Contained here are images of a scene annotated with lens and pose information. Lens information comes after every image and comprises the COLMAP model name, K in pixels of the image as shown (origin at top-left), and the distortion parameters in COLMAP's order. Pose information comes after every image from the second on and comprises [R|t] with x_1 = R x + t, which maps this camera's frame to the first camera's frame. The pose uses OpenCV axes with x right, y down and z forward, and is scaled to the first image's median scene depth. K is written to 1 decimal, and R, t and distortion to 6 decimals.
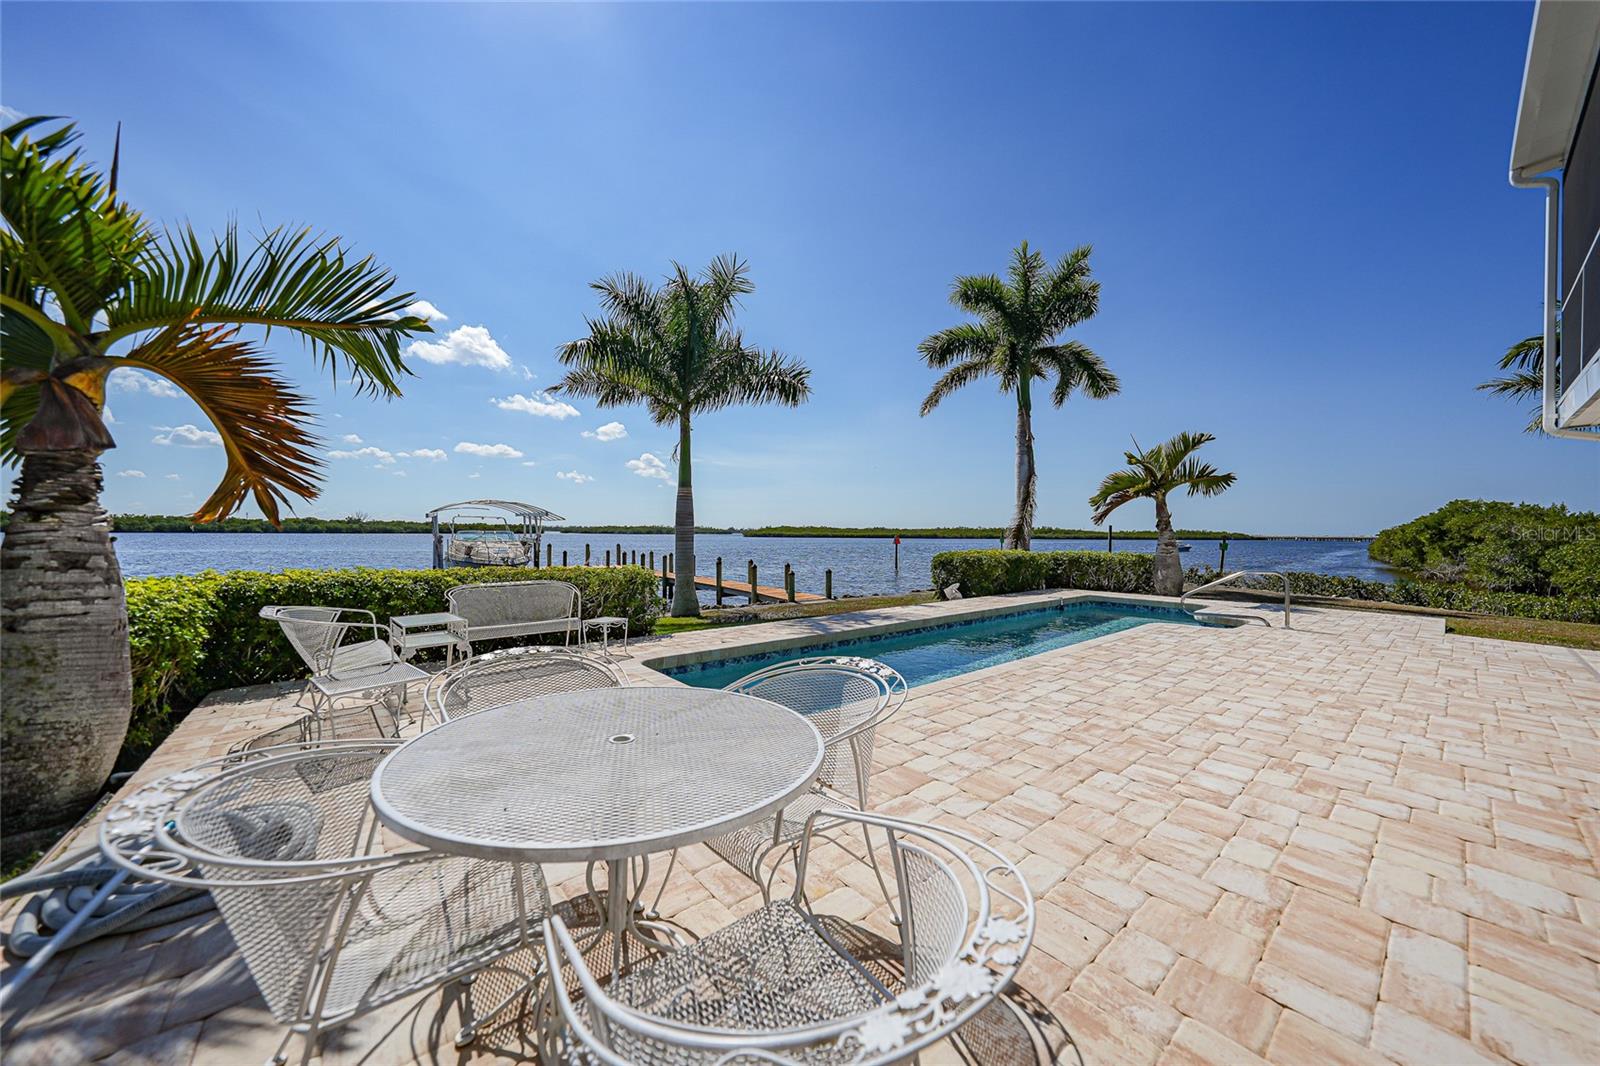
lens RADIAL K [[554.0, 0, 800.7], [0, 554.0, 528.7], [0, 0, 1]] dist [-0.029756, 0.007099]
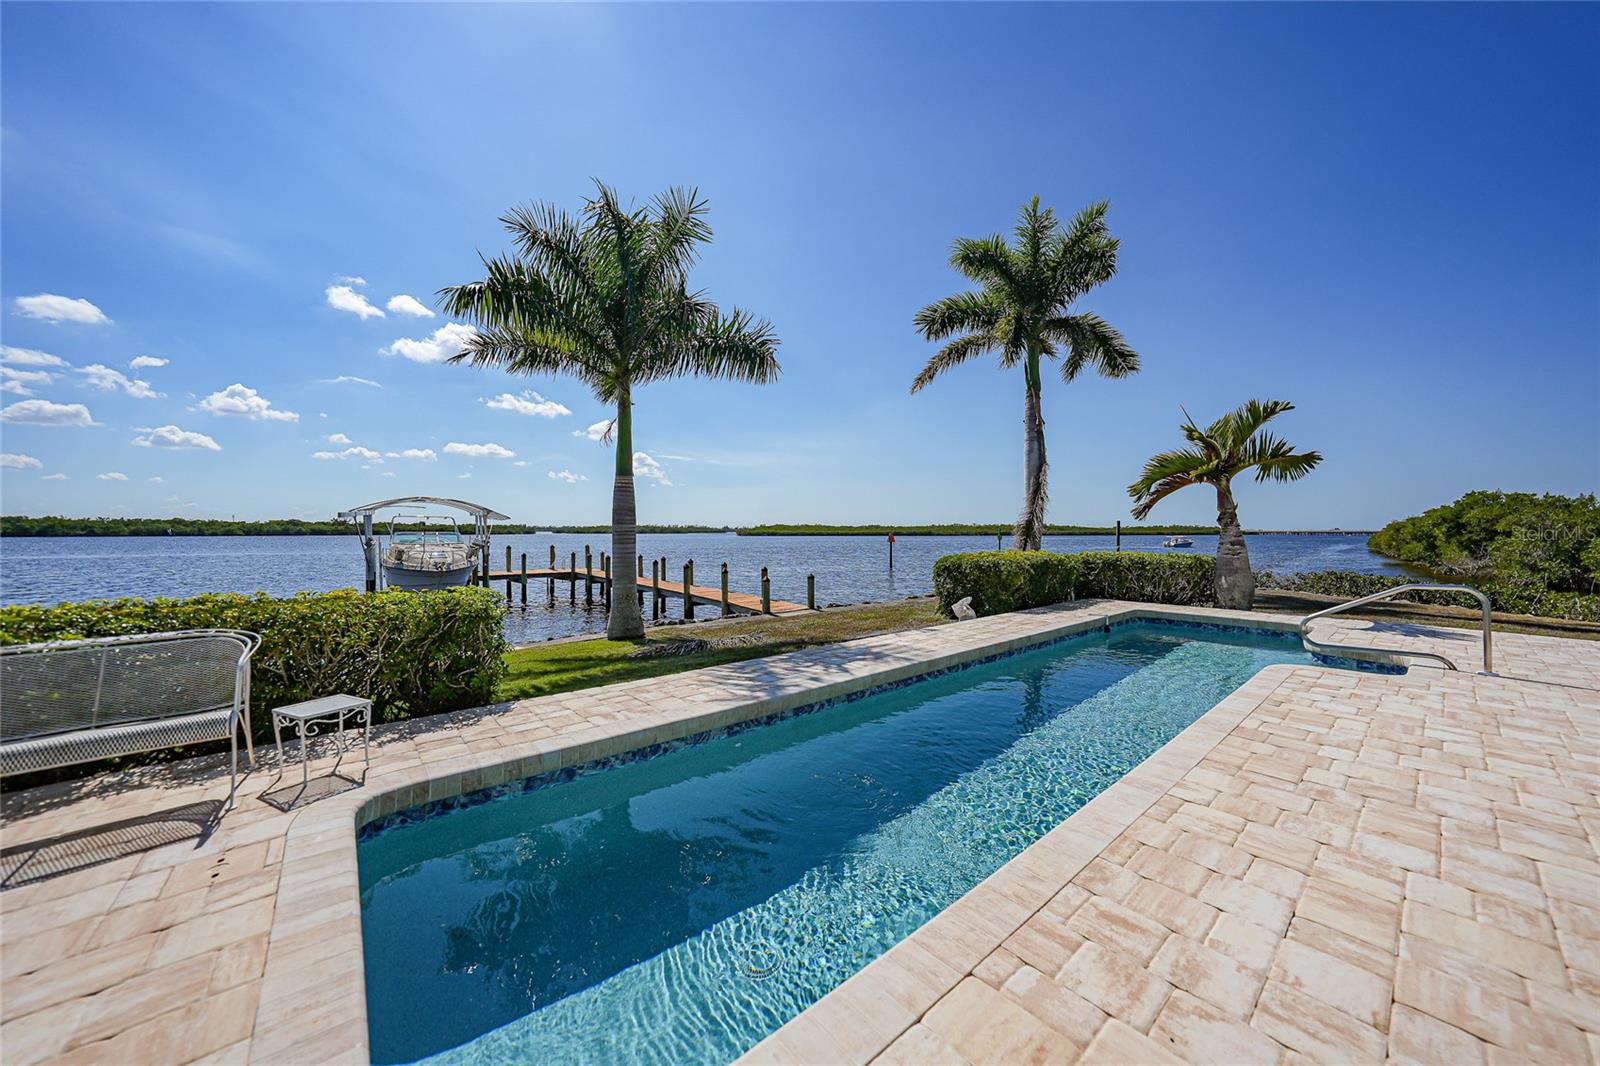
lens RADIAL K [[554.0, 0, 800.7], [0, 554.0, 528.7], [0, 0, 1]] dist [-0.029756, 0.007099]
pose [[0.999919, -0.007900, 0.010007, 0.025903], [0.007869, 0.999964, 0.003120, 0.000320], [-0.010031, -0.003041, 0.999945, 0.139144]]
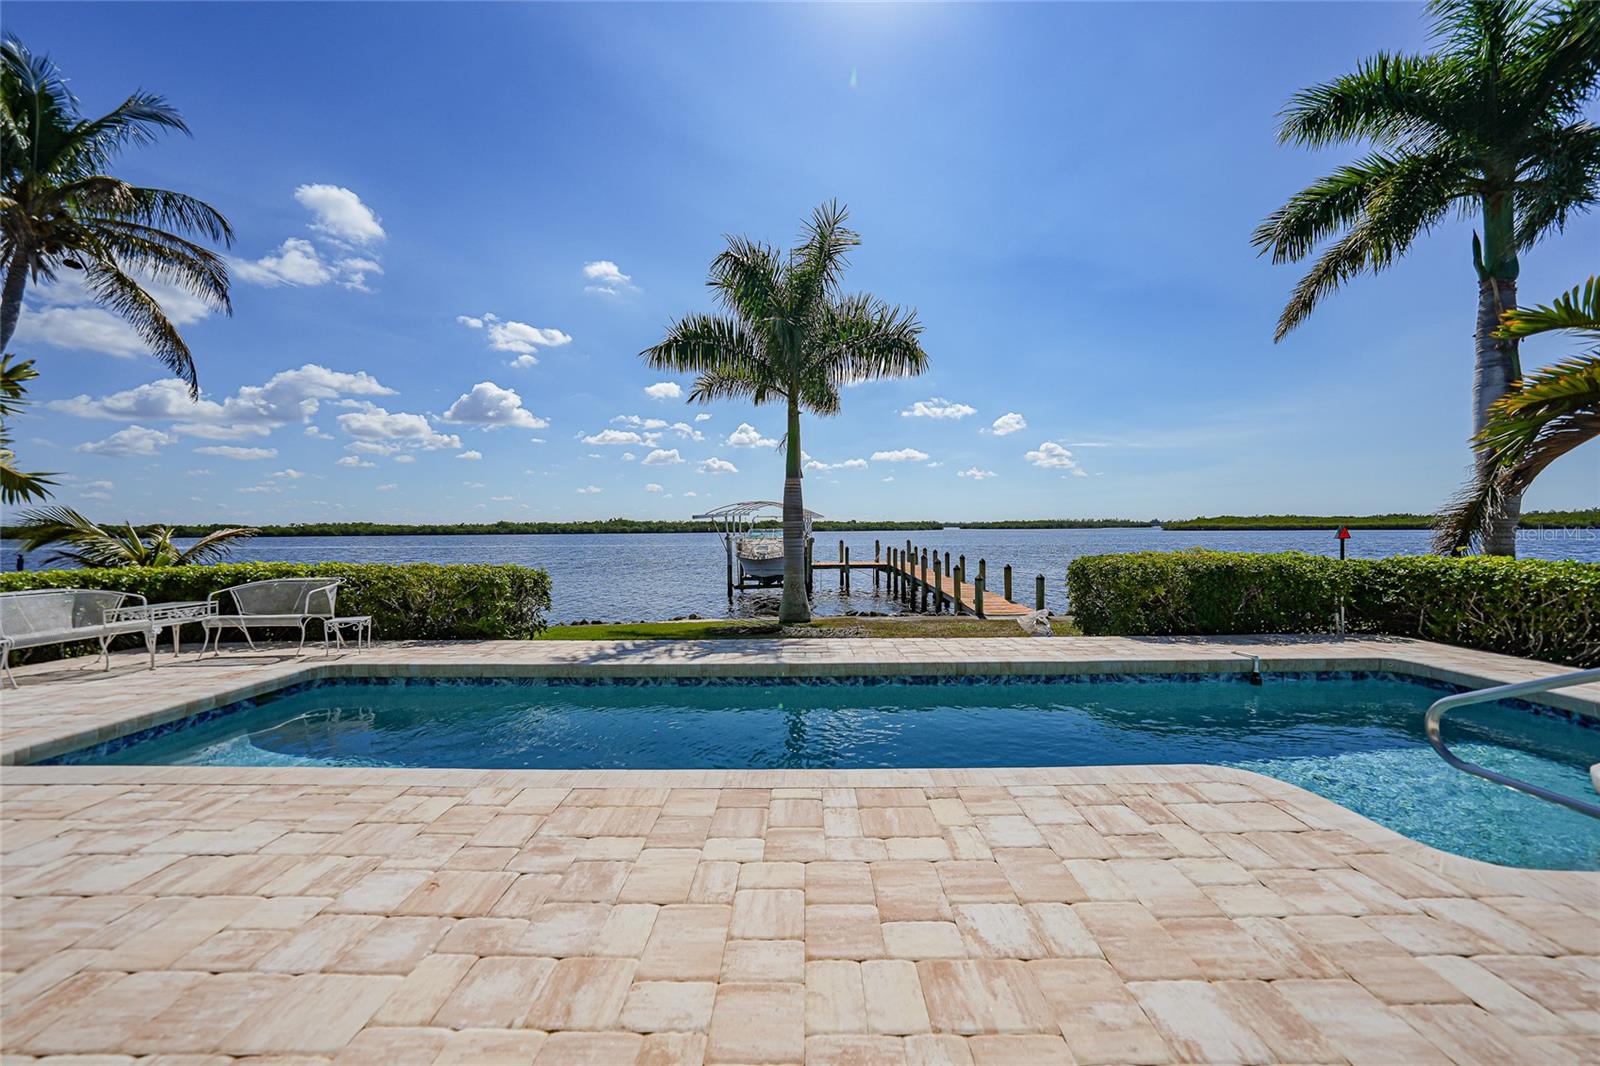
lens RADIAL K [[554.0, 0, 800.7], [0, 554.0, 528.7], [0, 0, 1]] dist [-0.029756, 0.007099]
pose [[0.764344, -0.014289, -0.644650, 0.265350], [0.019737, 0.999804, 0.001239, 0.004340], [0.644506, -0.013670, 0.764477, 0.221752]]
